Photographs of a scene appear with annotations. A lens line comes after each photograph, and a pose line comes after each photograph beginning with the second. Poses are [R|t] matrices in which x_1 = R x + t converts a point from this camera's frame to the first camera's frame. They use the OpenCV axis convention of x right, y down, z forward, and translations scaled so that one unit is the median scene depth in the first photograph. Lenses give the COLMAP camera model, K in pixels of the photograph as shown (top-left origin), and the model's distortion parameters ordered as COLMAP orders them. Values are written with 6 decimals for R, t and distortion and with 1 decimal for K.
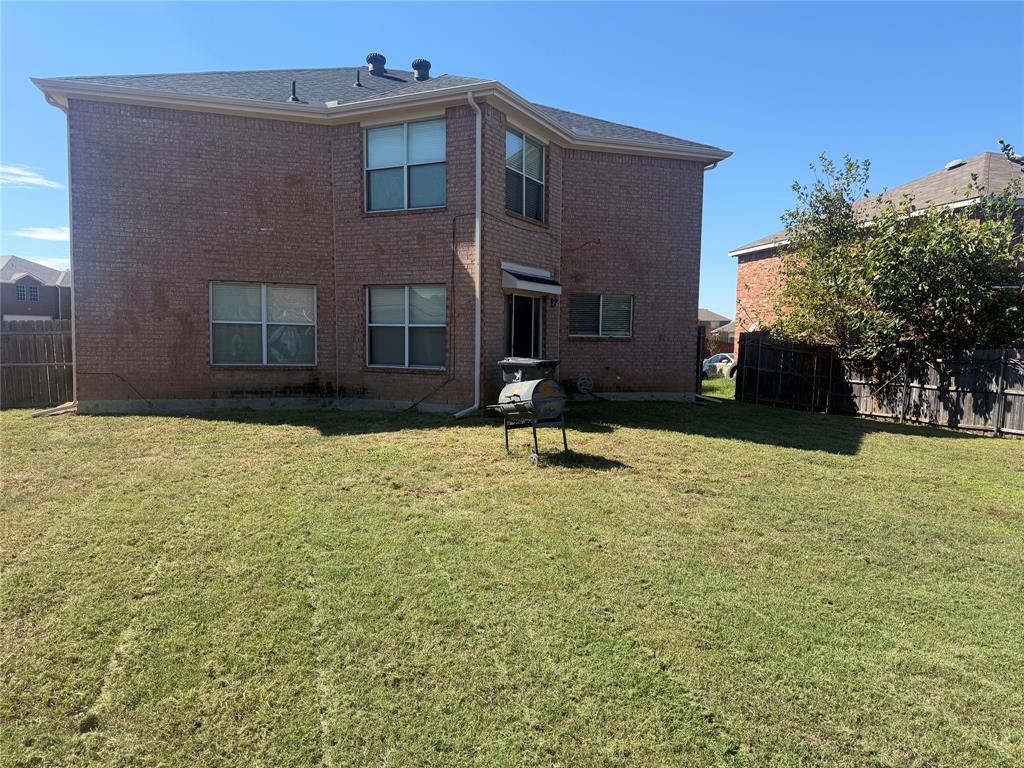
lens RADIAL K [[718.0, 0, 521.8], [0, 718.0, 388.2], [0, 0, 1]] dist [0.048077, -0.061370]
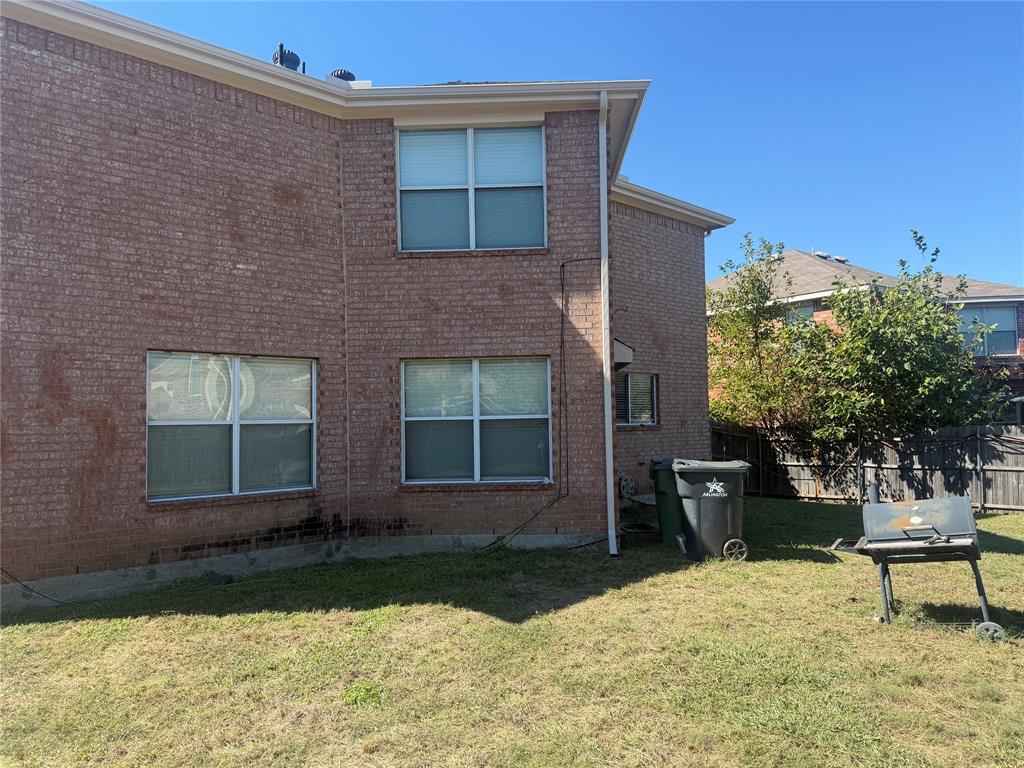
lens RADIAL K [[718.0, 0, 515.4], [0, 718.0, 387.6], [0, 0, 1]] dist [0.048077, -0.061370]
pose [[0.908752, -0.009941, 0.417219, -0.391360], [0.059312, 0.992645, -0.105535, -0.042604], [-0.413101, 0.120651, 0.902658, 0.369667]]
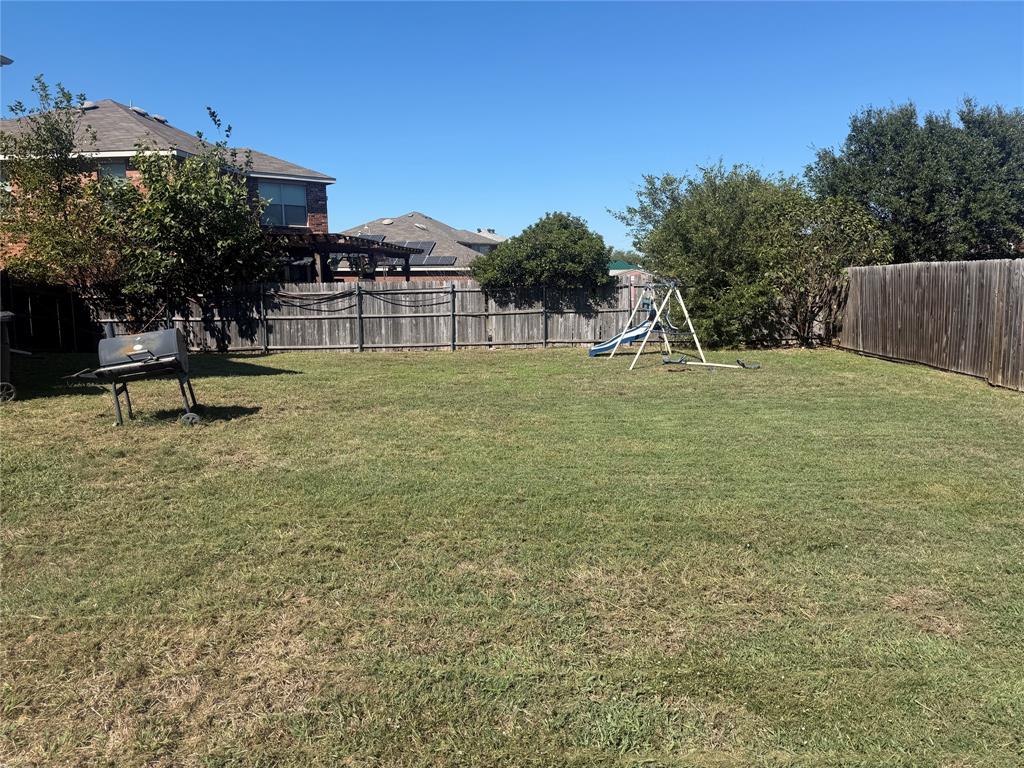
lens RADIAL K [[718.0, 0, 507.3], [0, 718.0, 386.8], [0, 0, 1]] dist [0.048077, -0.061370]
pose [[0.315068, -0.161280, 0.935265, -0.443215], [0.082282, 0.986387, 0.142377, -0.022316], [-0.945496, 0.032097, 0.324049, 0.211579]]
